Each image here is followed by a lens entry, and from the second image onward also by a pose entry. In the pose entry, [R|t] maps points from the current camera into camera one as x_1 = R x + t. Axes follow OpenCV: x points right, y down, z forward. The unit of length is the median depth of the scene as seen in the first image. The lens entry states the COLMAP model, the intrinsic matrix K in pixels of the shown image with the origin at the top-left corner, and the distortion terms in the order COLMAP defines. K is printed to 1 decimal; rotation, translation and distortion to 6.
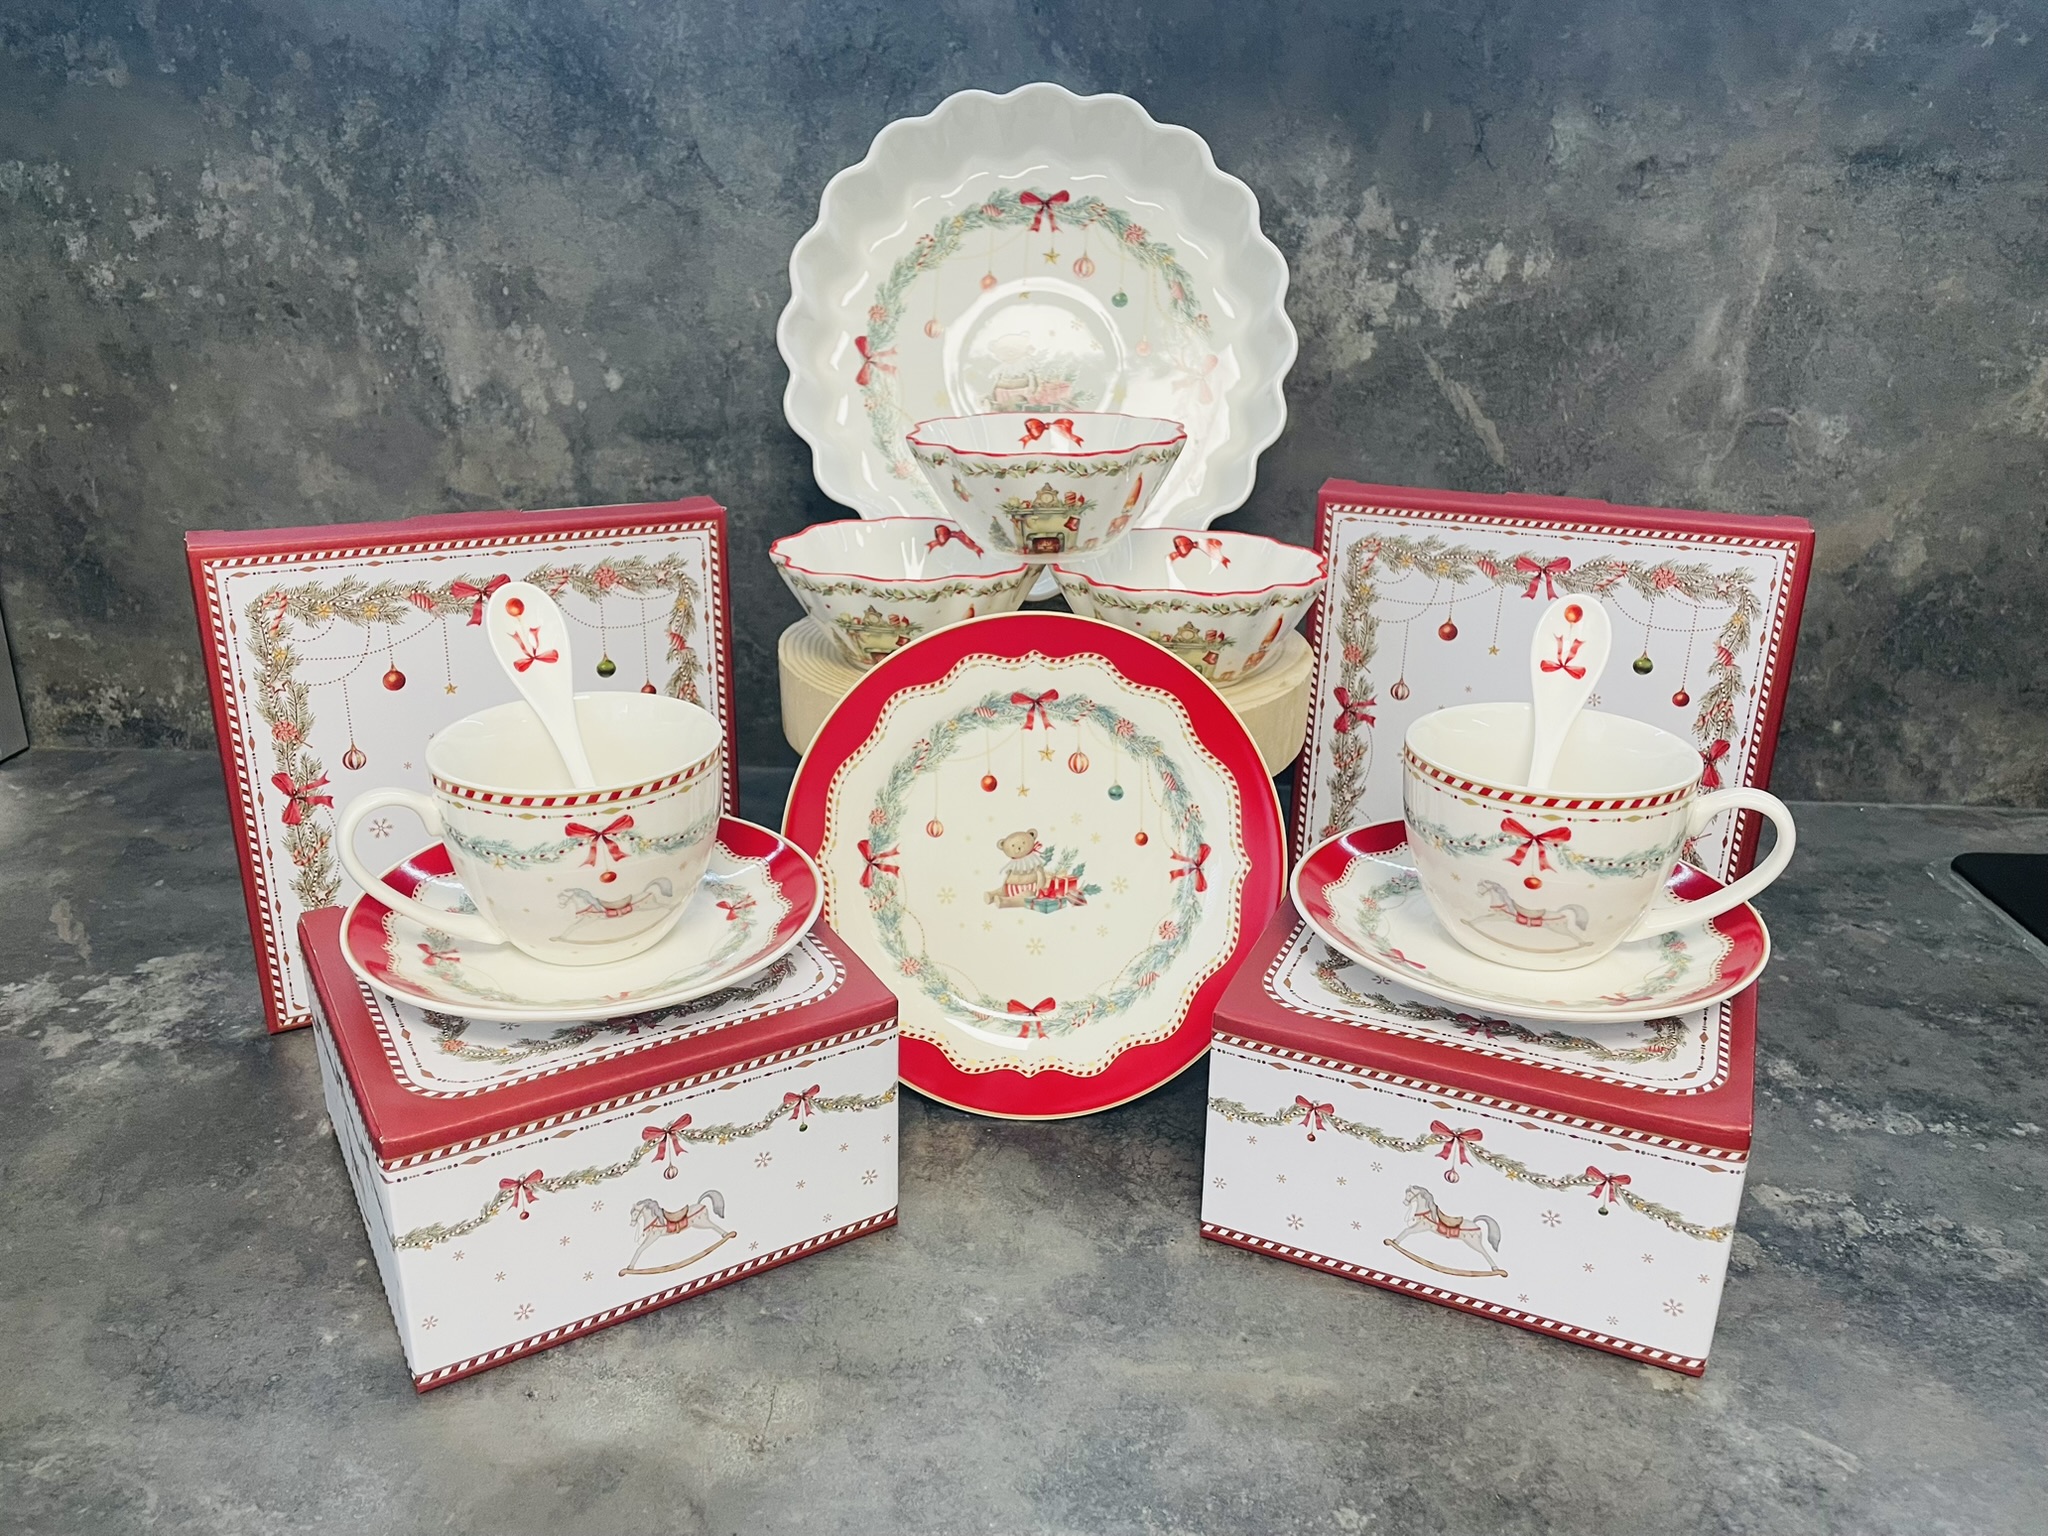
lens RADIAL K [[1571.9, 0, 1022.8], [0, 1571.9, 753.1], [0, 0, 1]] dist [0.079720, -0.117091]
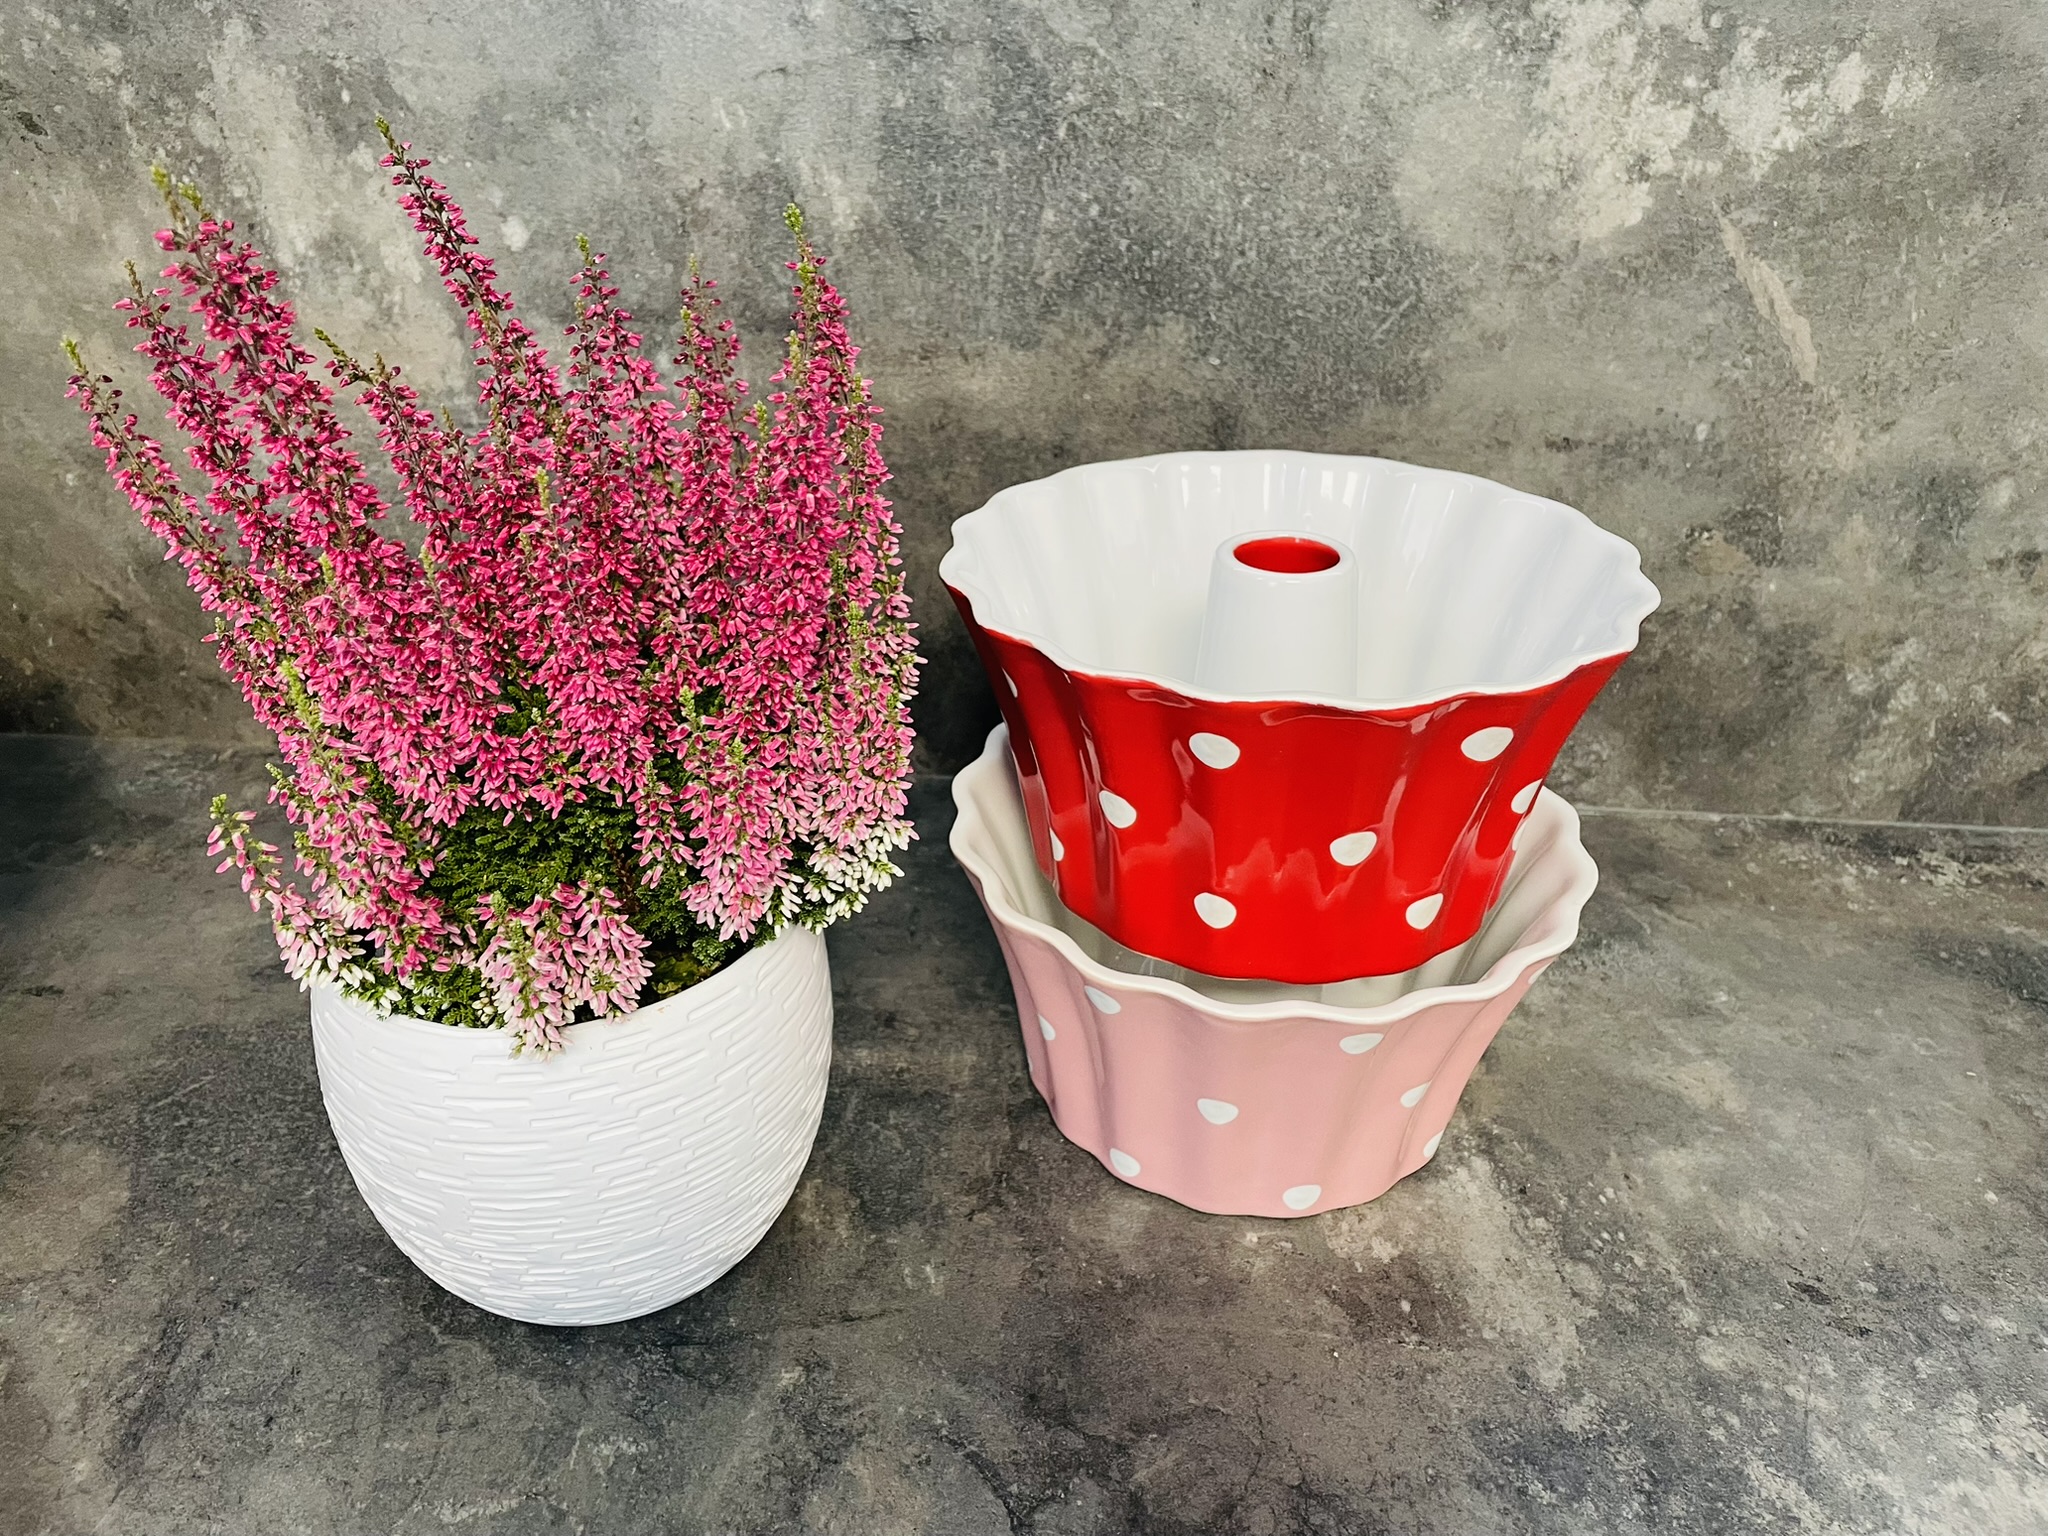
lens RADIAL K [[1571.9, 0, 1031.6], [0, 1571.9, 744.6], [0, 0, 1]] dist [0.079720, -0.117091]
pose [[0.999798, 0.009442, 0.017739, -0.049782], [-0.012275, 0.985864, 0.167095, -0.141986], [-0.015910, -0.167279, 0.985781, 0.302418]]
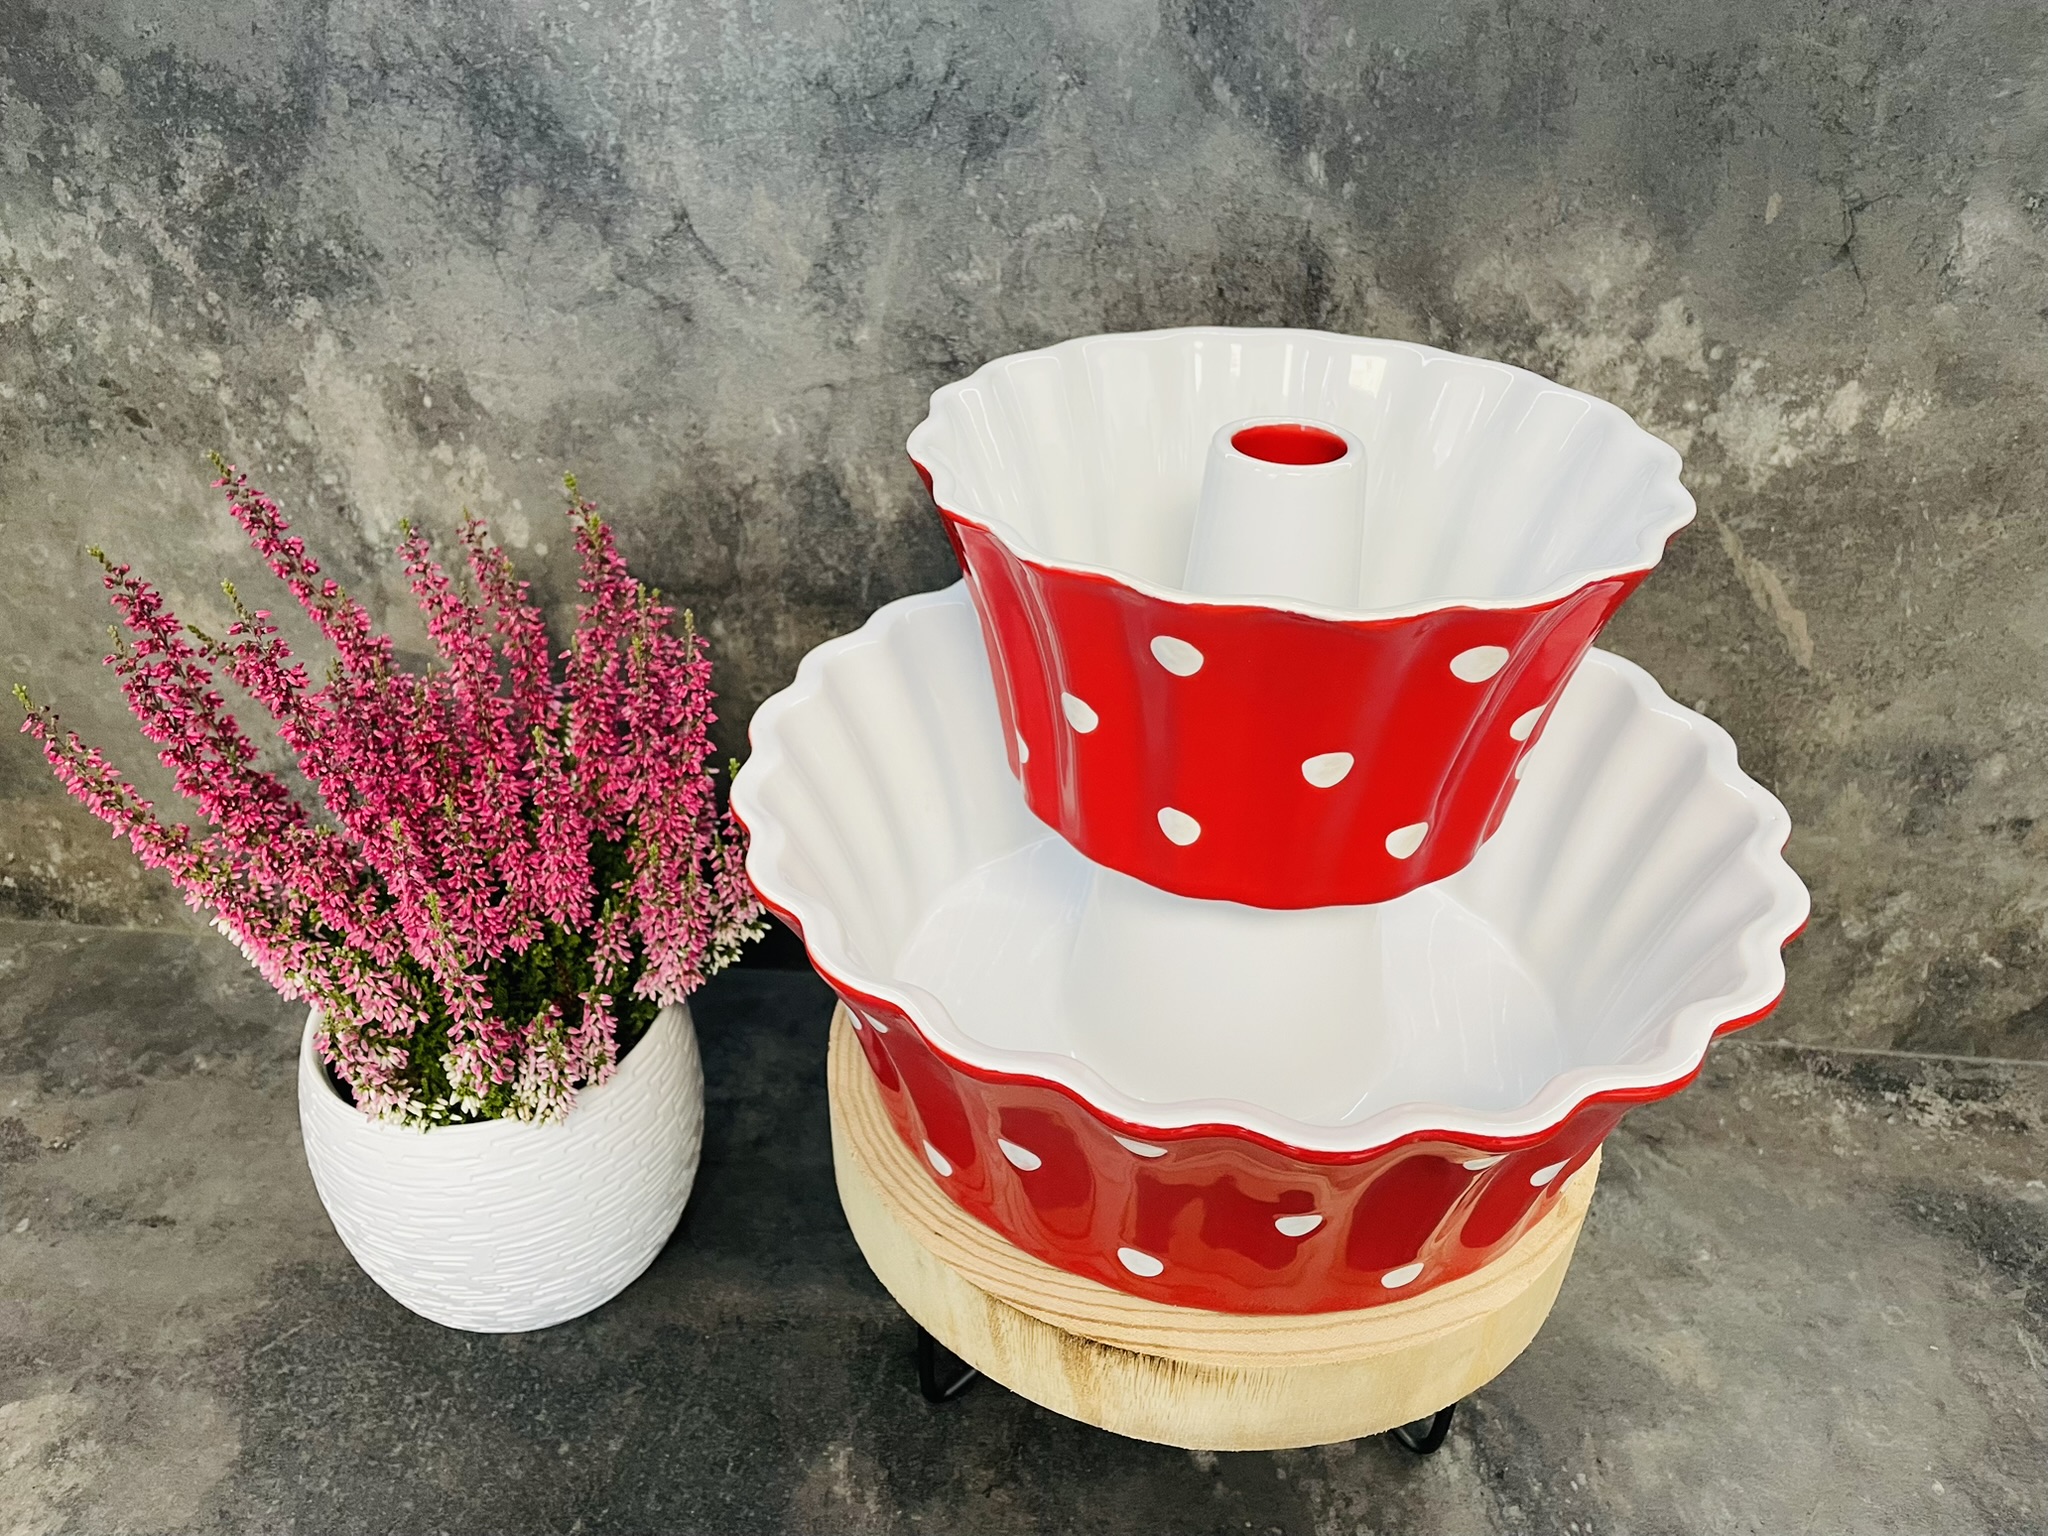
lens RADIAL K [[1571.9, 0, 1017.1], [0, 1571.9, 752.2], [0, 0, 1]] dist [0.079720, -0.117091]
pose [[0.999474, 0.022577, -0.023280, -0.040472], [-0.017461, 0.979568, 0.200356, -0.290992], [0.027328, -0.199844, 0.979447, 0.280519]]
